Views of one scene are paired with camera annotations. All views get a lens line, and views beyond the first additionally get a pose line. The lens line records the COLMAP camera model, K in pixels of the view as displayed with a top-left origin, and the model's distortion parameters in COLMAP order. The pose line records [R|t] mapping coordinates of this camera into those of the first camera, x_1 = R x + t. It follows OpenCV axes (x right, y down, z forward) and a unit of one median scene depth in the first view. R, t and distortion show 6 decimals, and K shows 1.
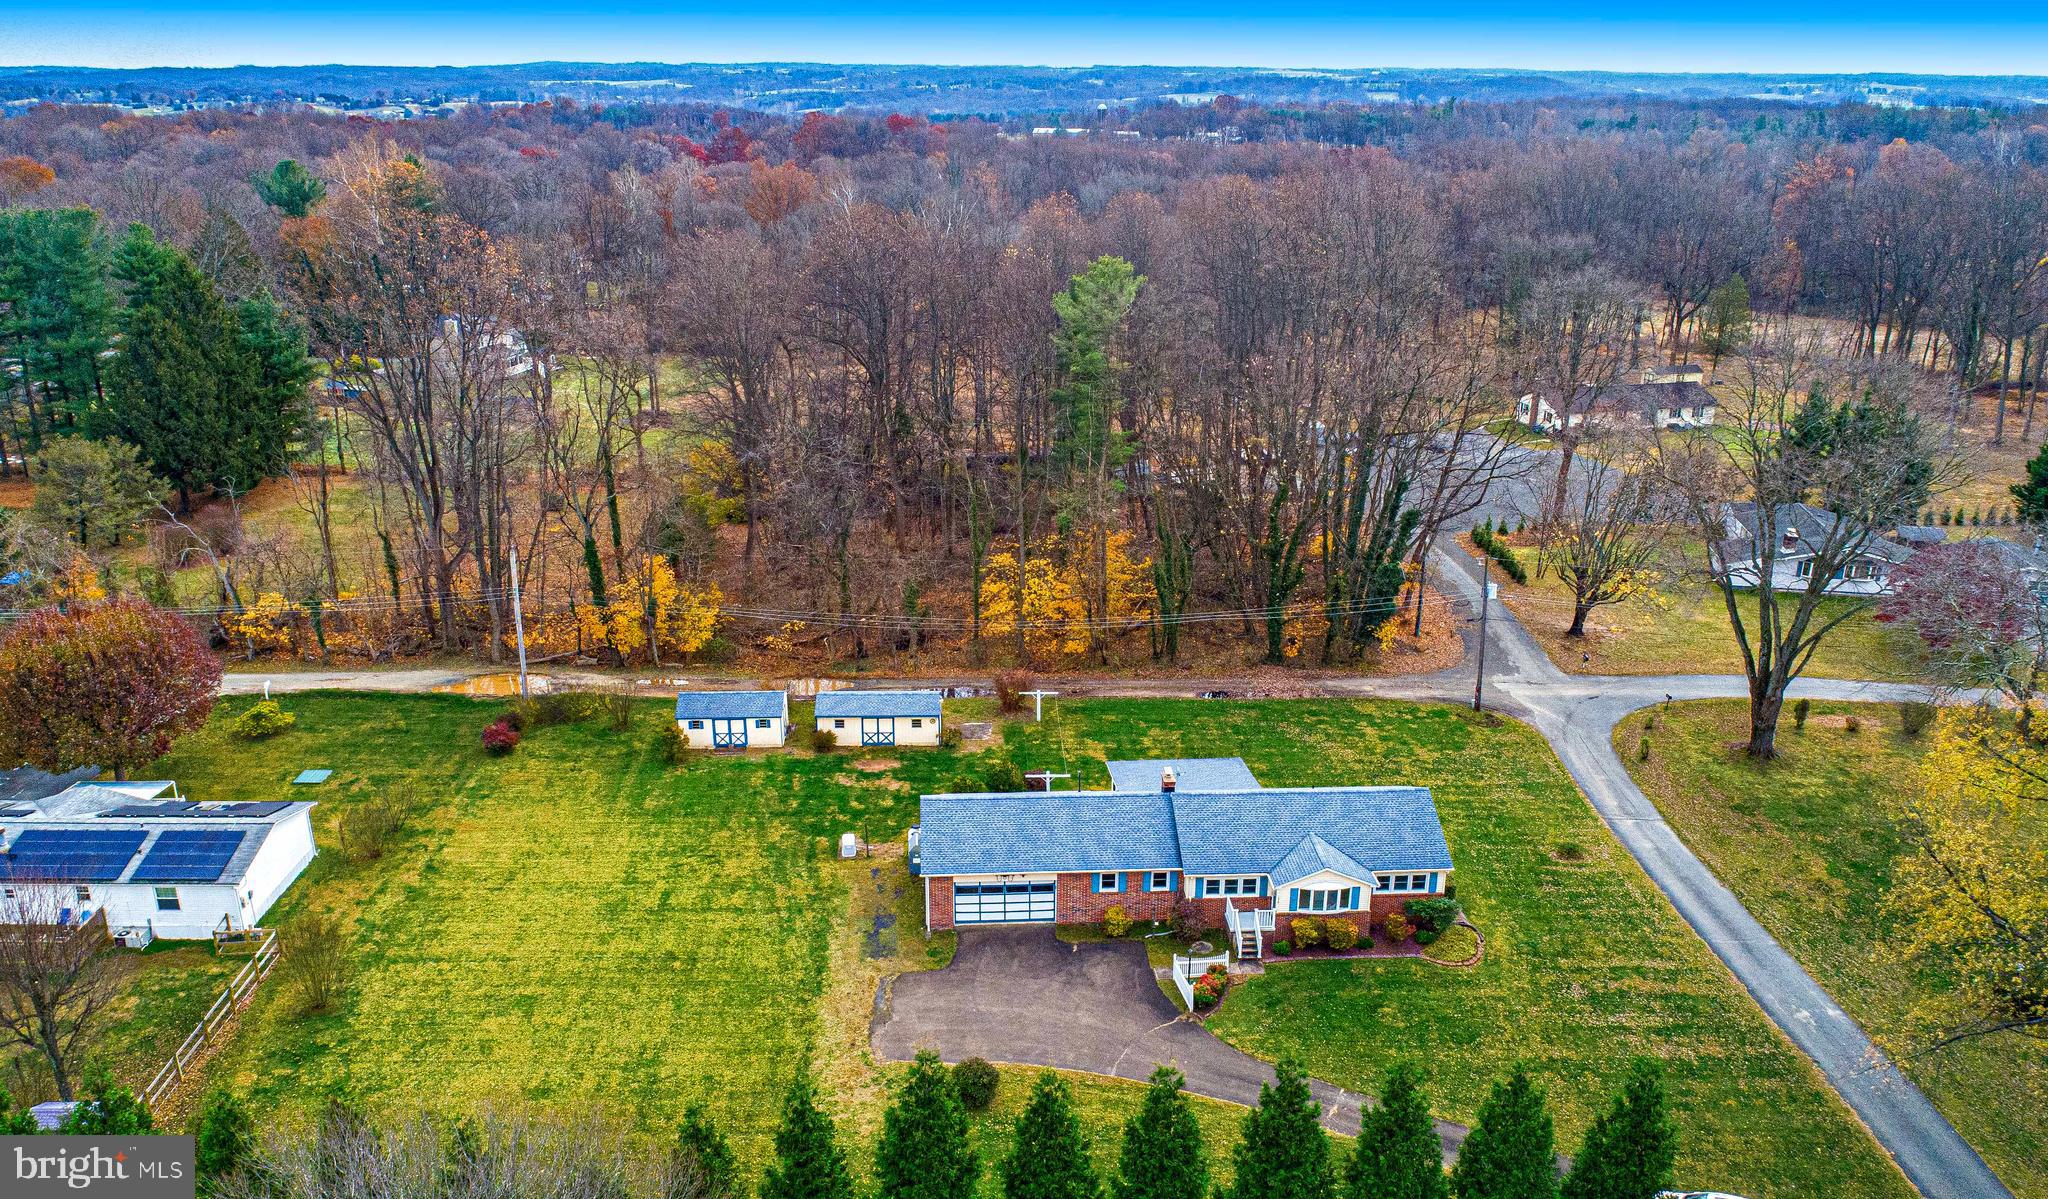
lens RADIAL K [[1560.5, 0, 1025.5], [0, 1560.5, 664.7], [0, 0, 1]] dist [-0.016833, 0.002706]
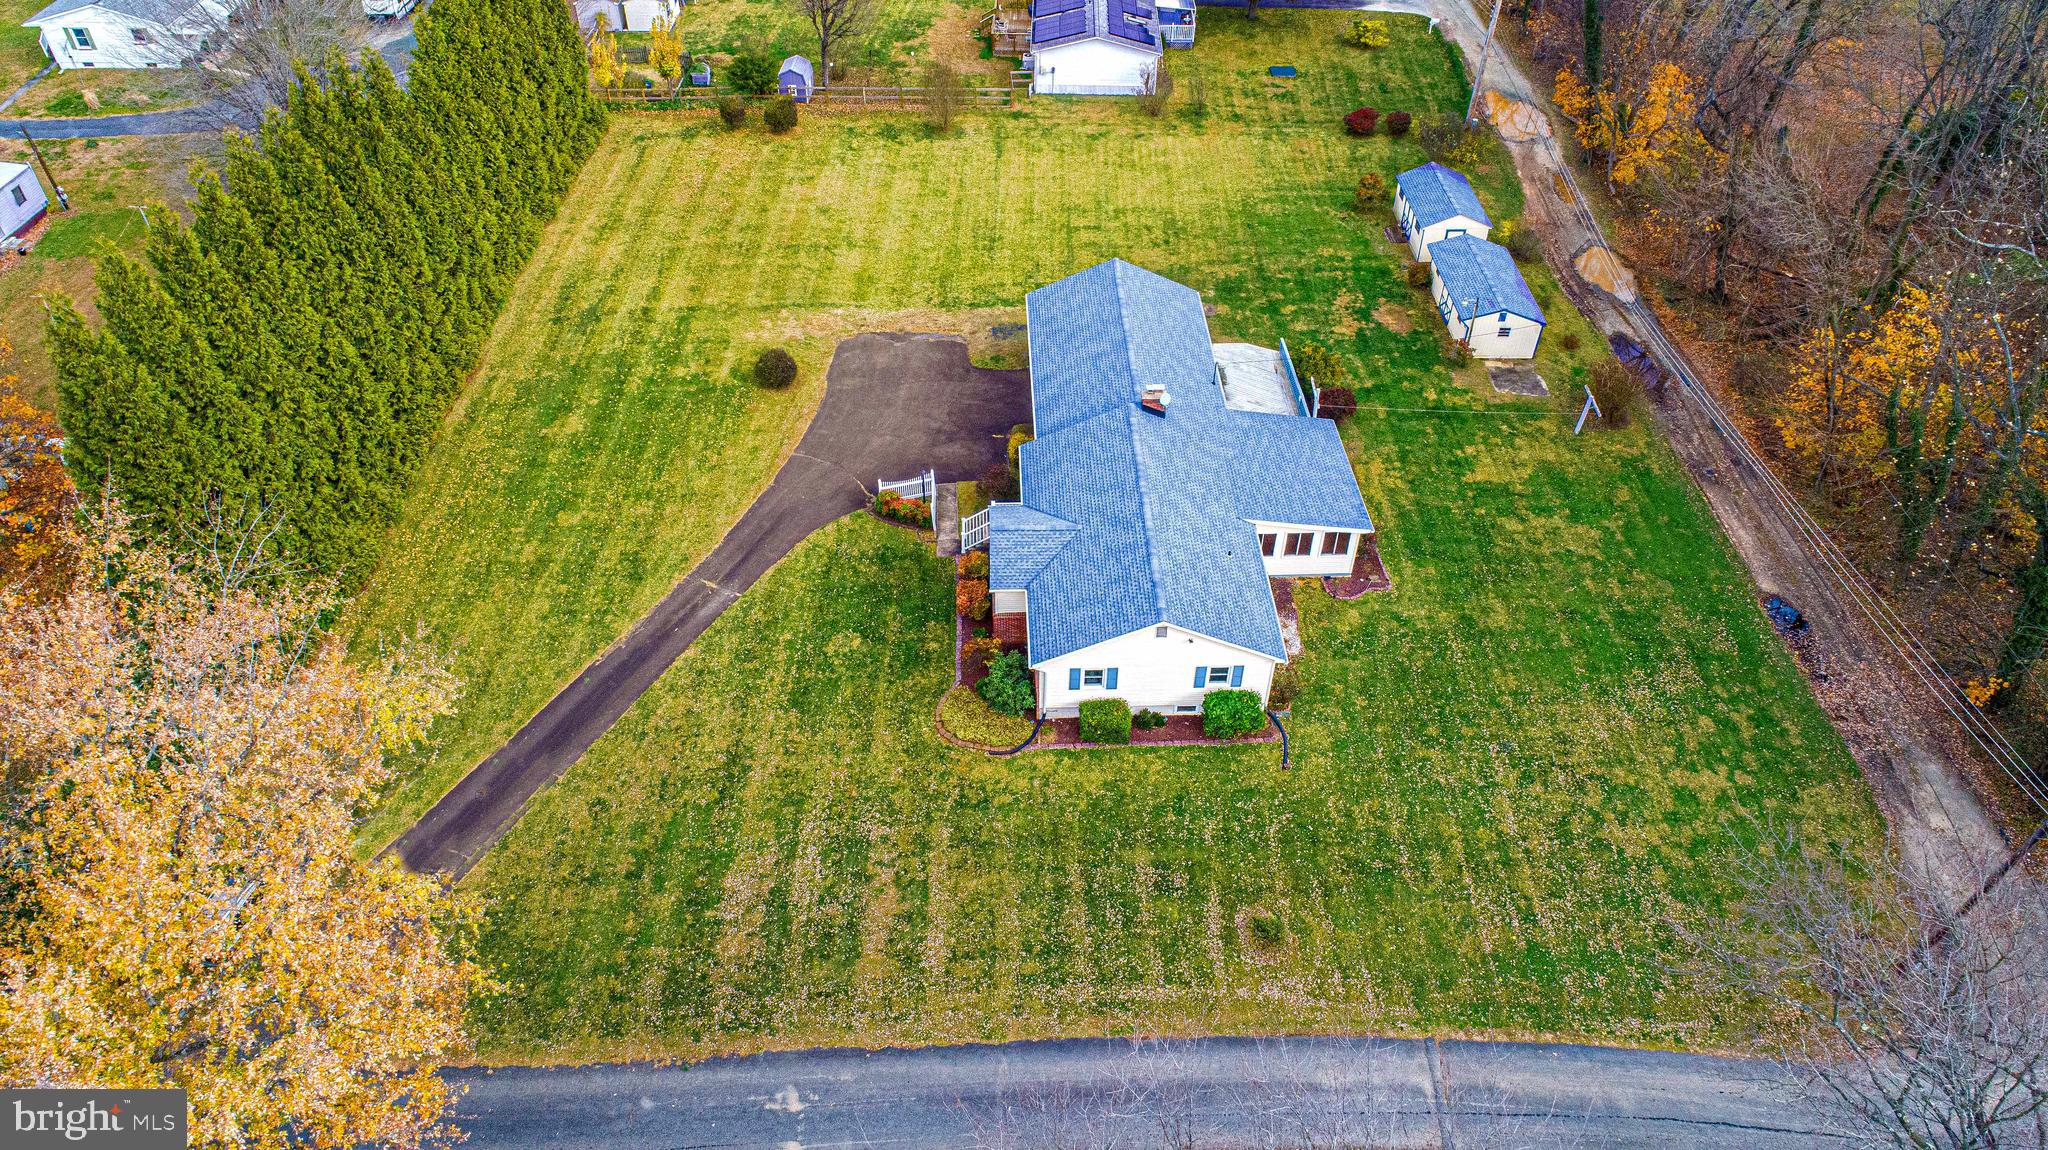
lens RADIAL K [[1366.8, 0, 1032.0], [0, 1366.8, 582.5], [0, 0, 1]] dist [-0.015241, 0.003594]
pose [[-0.024705, 0.668839, -0.742997, 0.680323], [-0.371118, 0.683977, 0.628050, -0.283068], [0.928257, 0.291255, 0.231321, 0.782183]]
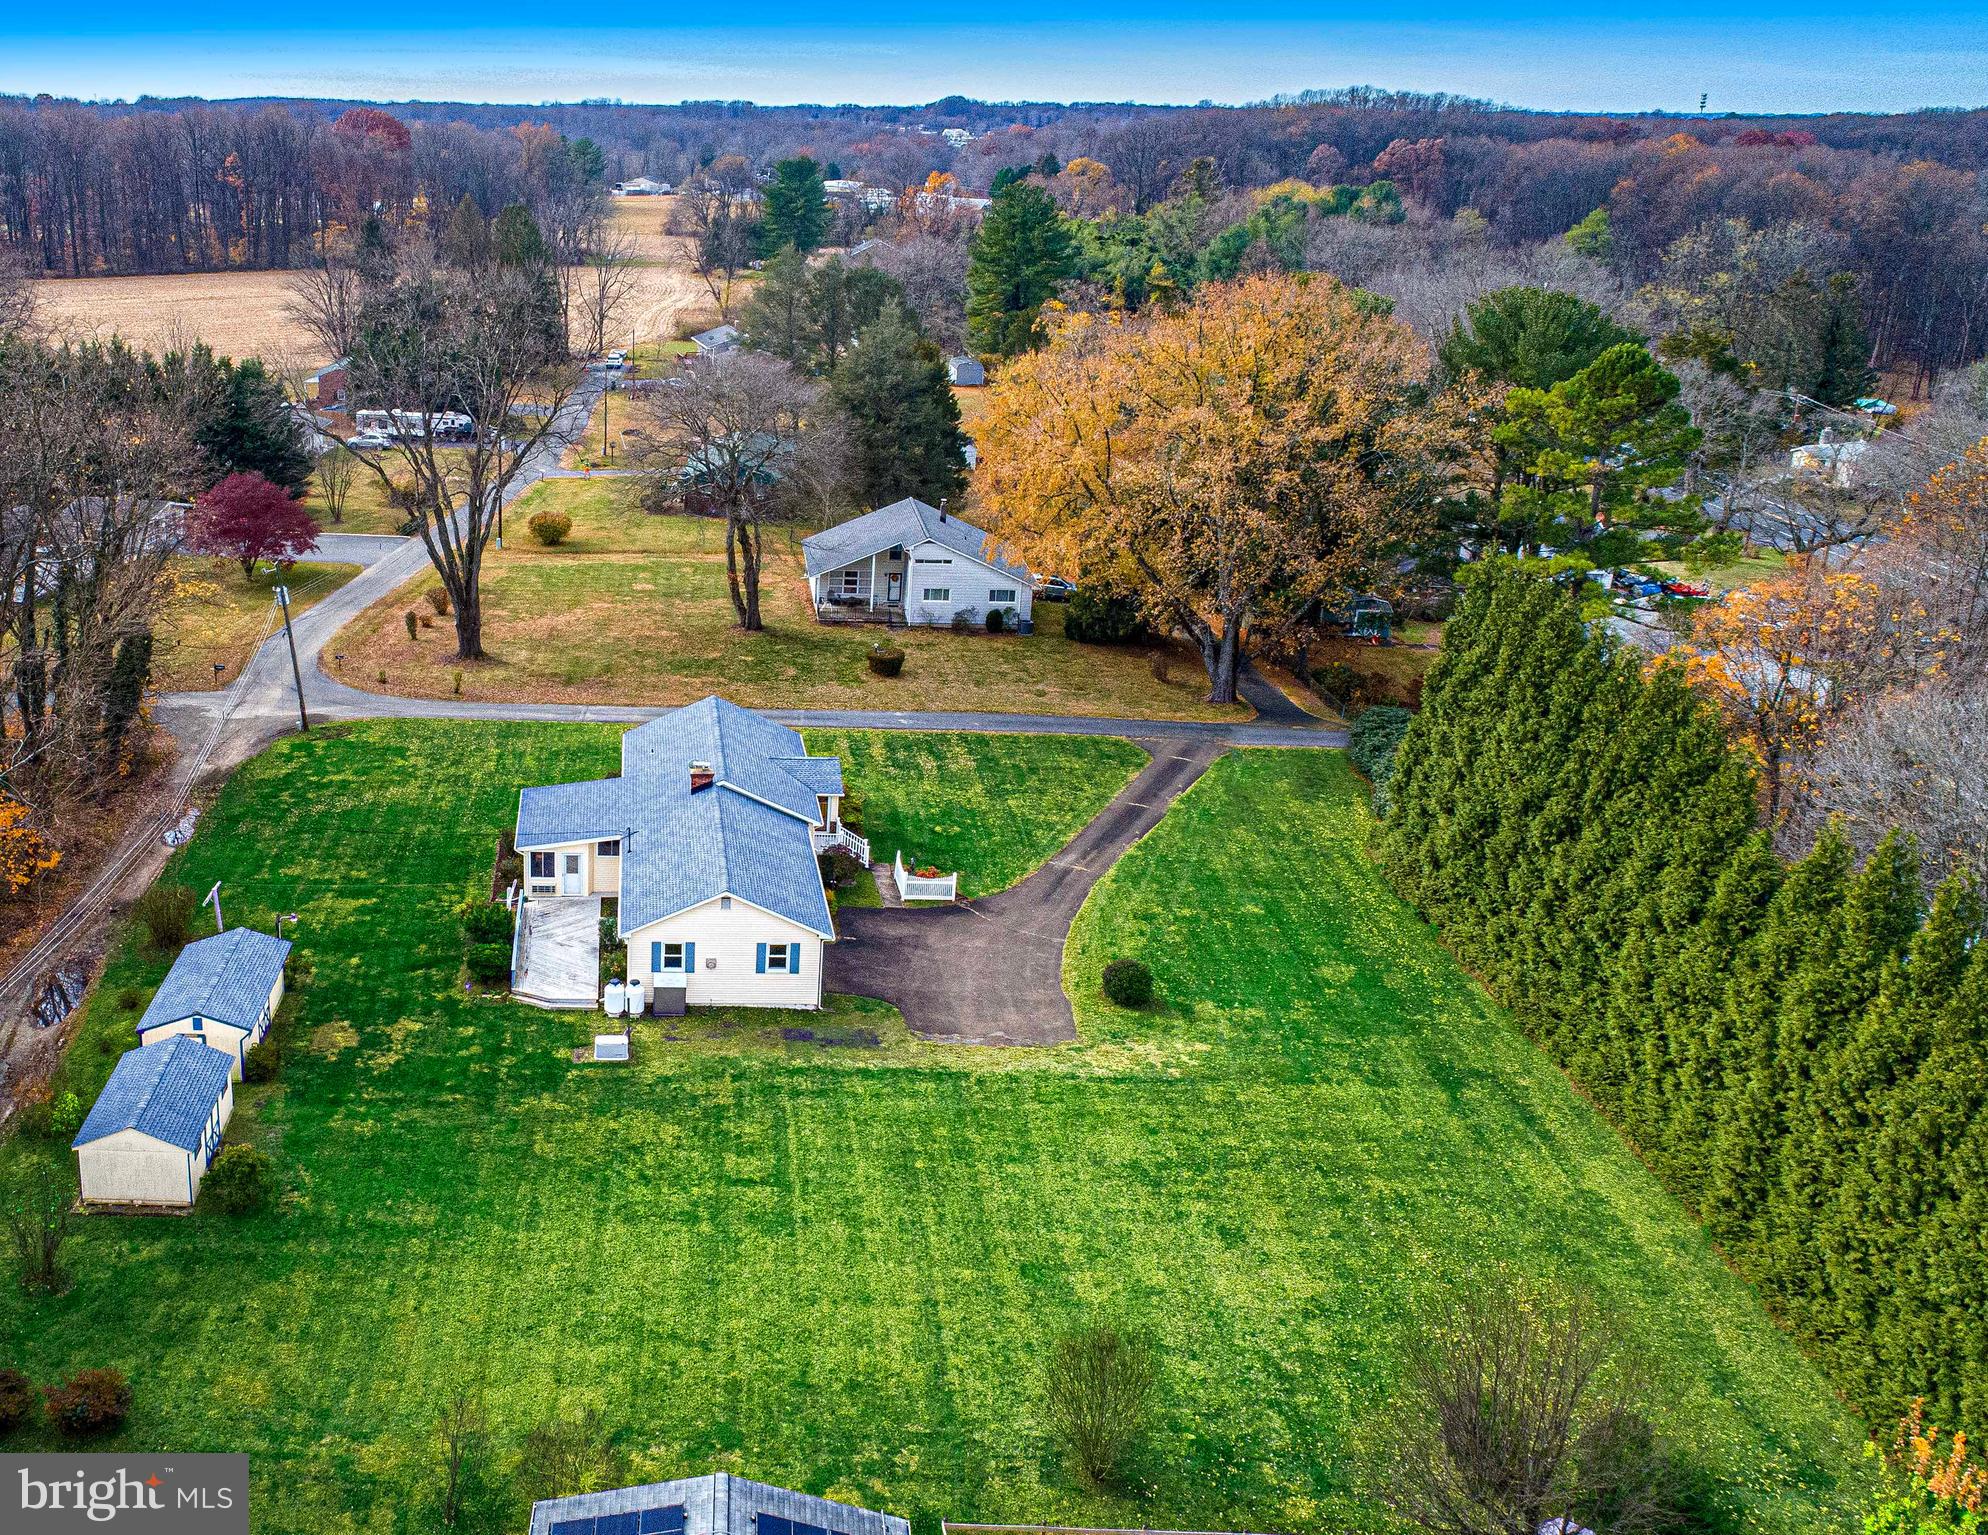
lens RADIAL K [[1903.1, 0, 618.4], [0, 1903.1, 761.0], [0, 0, 1]] dist [-0.017074, -0.004946]
pose [[0.071549, -0.331471, 0.940749, -0.920327], [0.354710, 0.889967, 0.286600, -0.258775], [-0.932235, 0.313187, 0.181252, 0.823774]]
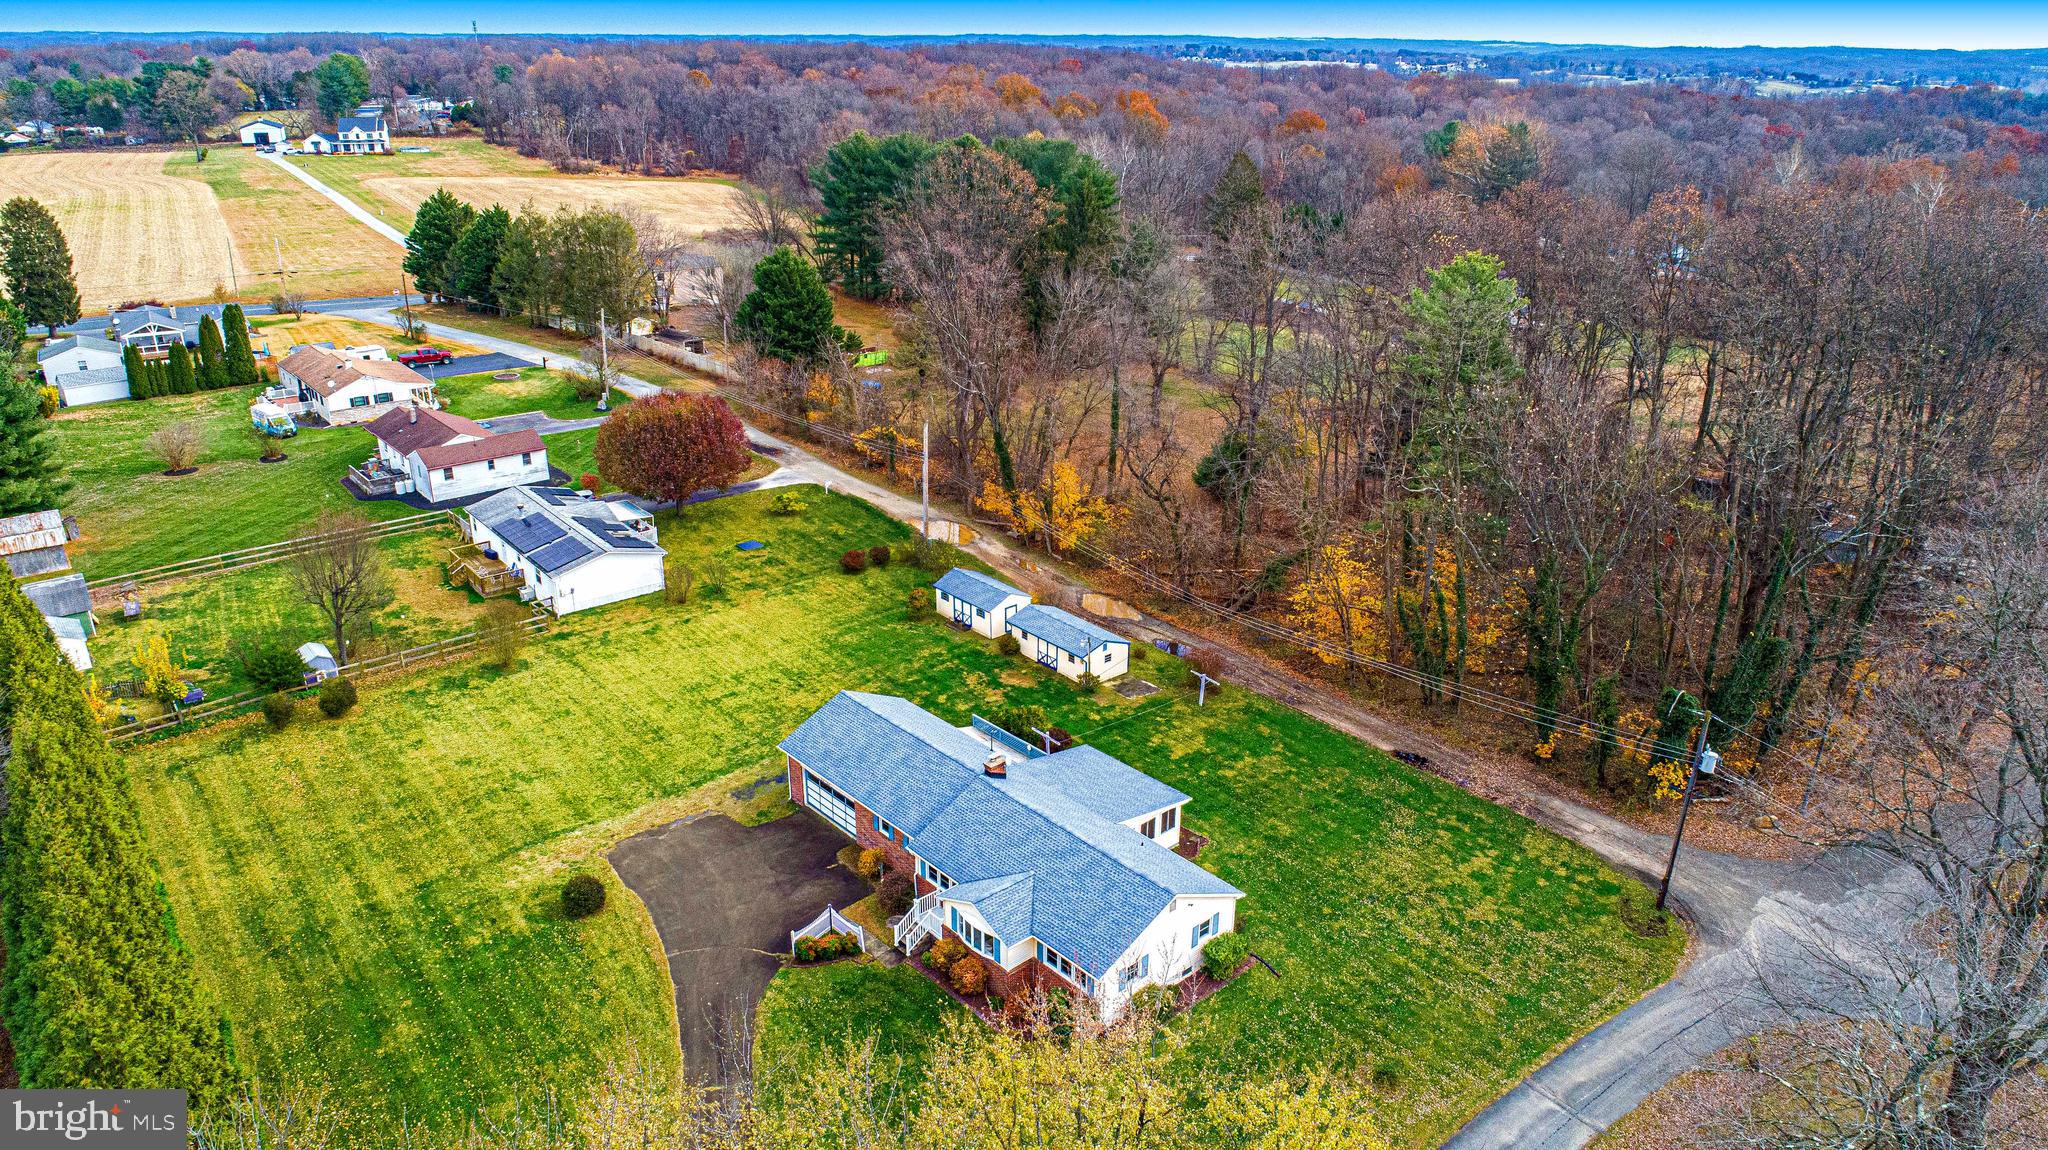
lens RADIAL K [[1366.8, 0, 1032.0], [0, 1366.8, 582.5], [0, 0, 1]] dist [-0.015241, 0.003594]
pose [[0.618706, 0.291956, -0.729359, 0.681598], [-0.286613, 0.948279, 0.136458, -0.154481], [0.731475, 0.124617, 0.670384, 0.417780]]
